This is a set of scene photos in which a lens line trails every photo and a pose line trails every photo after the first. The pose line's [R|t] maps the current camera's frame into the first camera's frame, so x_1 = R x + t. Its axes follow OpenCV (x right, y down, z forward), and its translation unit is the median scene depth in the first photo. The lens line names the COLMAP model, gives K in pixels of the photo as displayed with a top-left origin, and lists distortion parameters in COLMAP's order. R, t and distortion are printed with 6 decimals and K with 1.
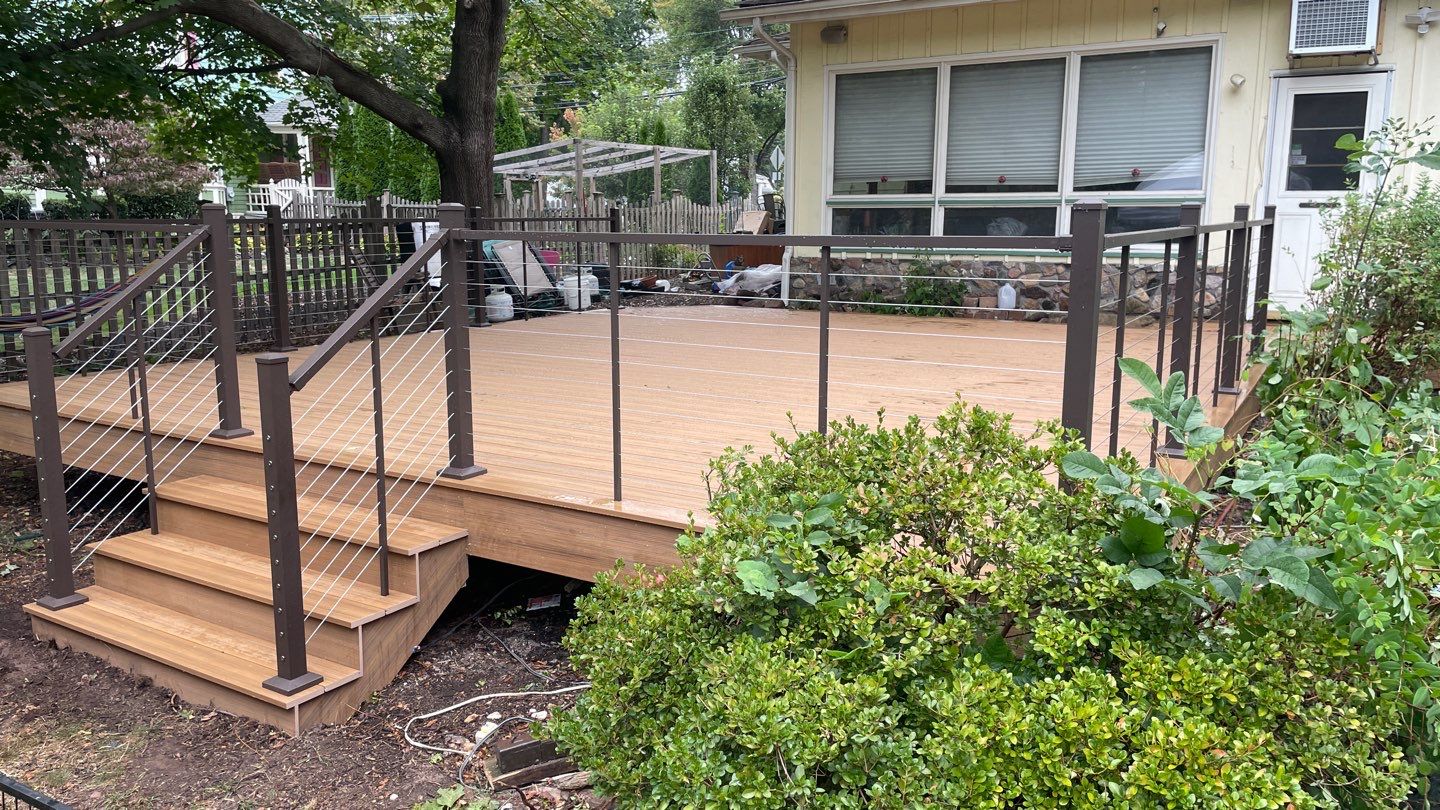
lens RADIAL K [[1108.3, 0, 720.0], [0, 1108.3, 405.0], [0, 0, 1]] dist [0.105065, -0.151438]
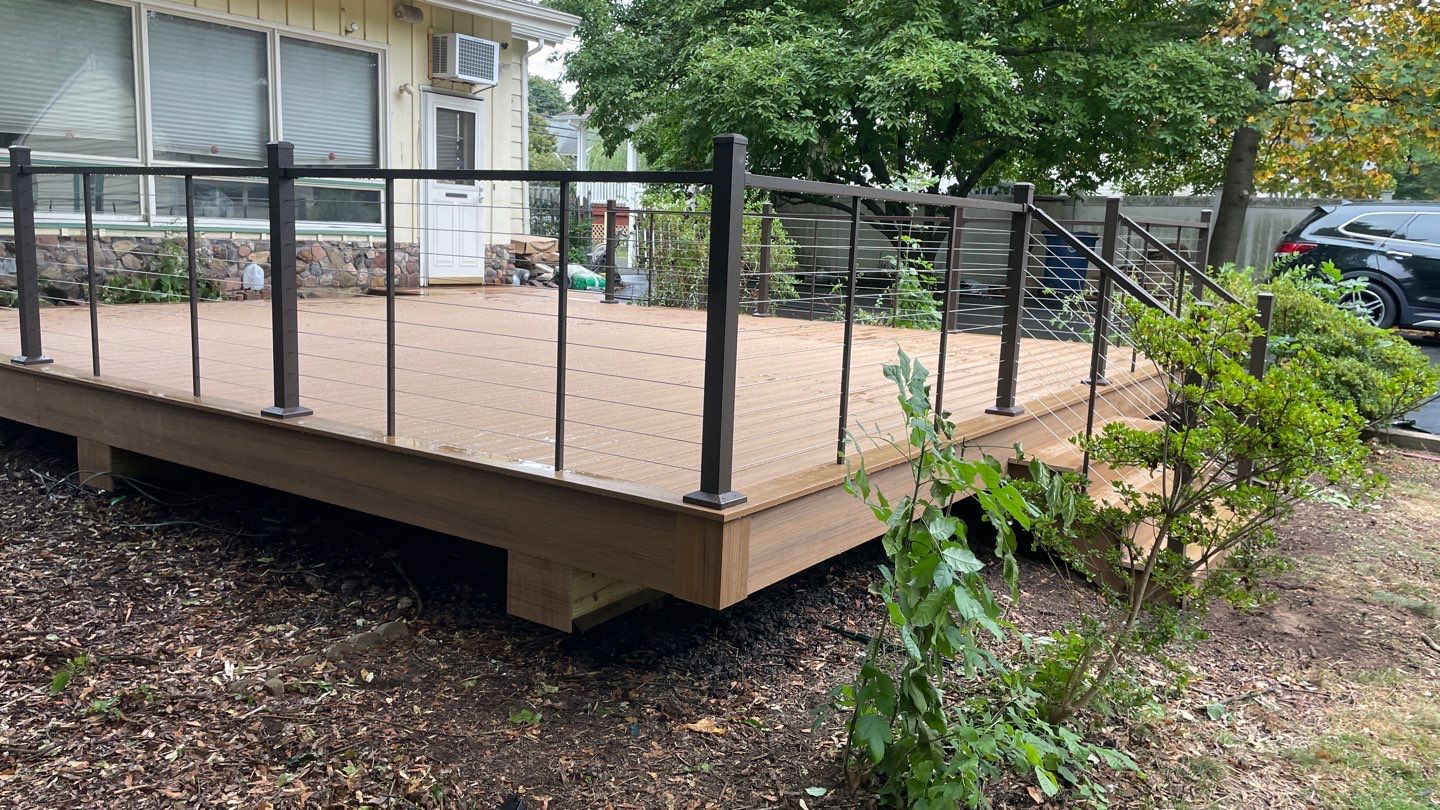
lens RADIAL K [[1108.3, 0, 720.0], [0, 1108.3, 405.0], [0, 0, 1]] dist [0.105065, -0.151438]
pose [[0.038843, -0.154305, 0.987259, -1.445937], [0.134826, 0.979779, 0.147831, -0.163503], [-0.990108, 0.127366, 0.058862, 1.192550]]
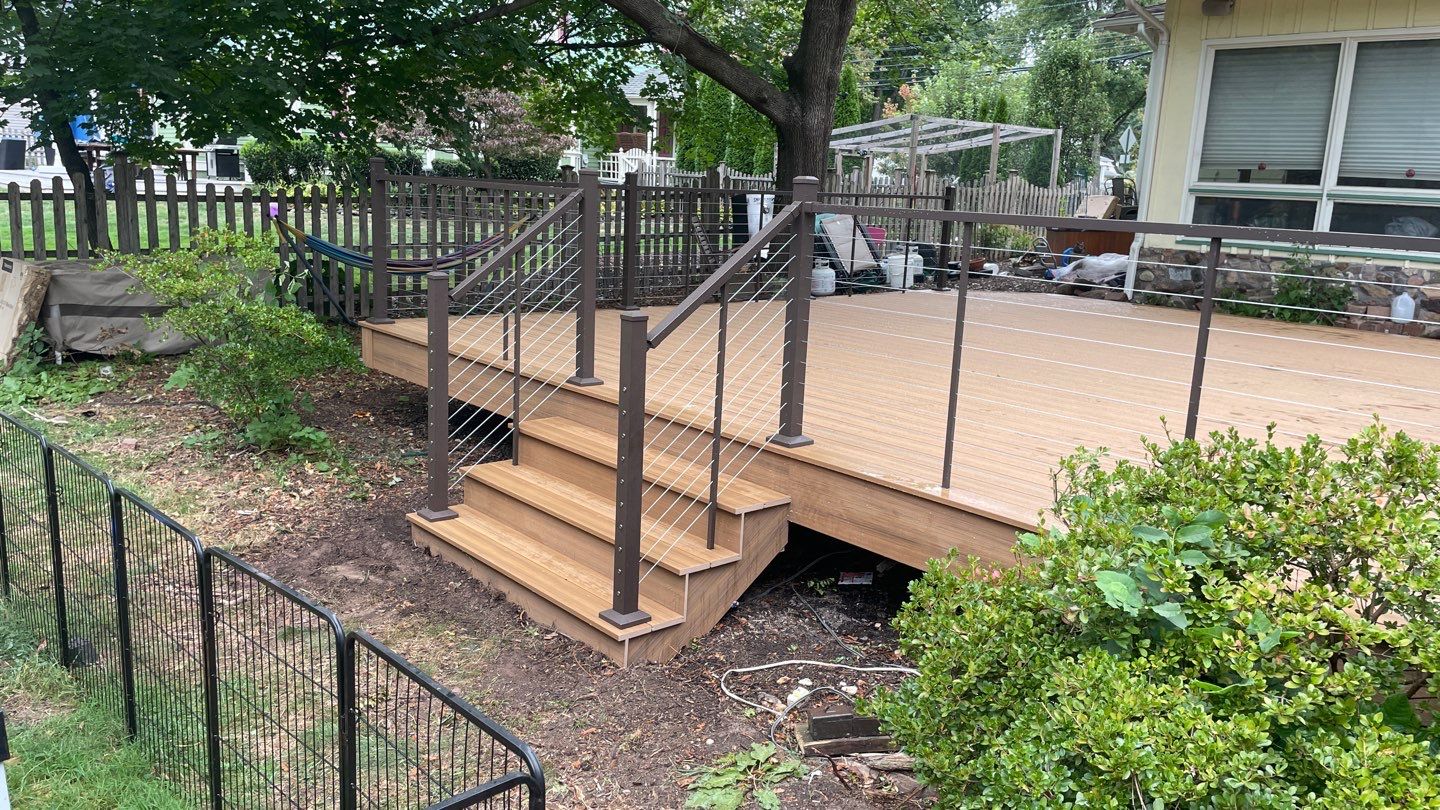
lens RADIAL K [[1106.8, 0, 693.0], [0, 1106.8, 403.8], [0, 0, 1]] dist [0.098728, -0.144937]
pose [[0.953502, 0.099926, -0.284339, -0.030193], [-0.094335, 0.994983, 0.033327, 0.001125], [0.286243, -0.004954, 0.958144, -0.000285]]
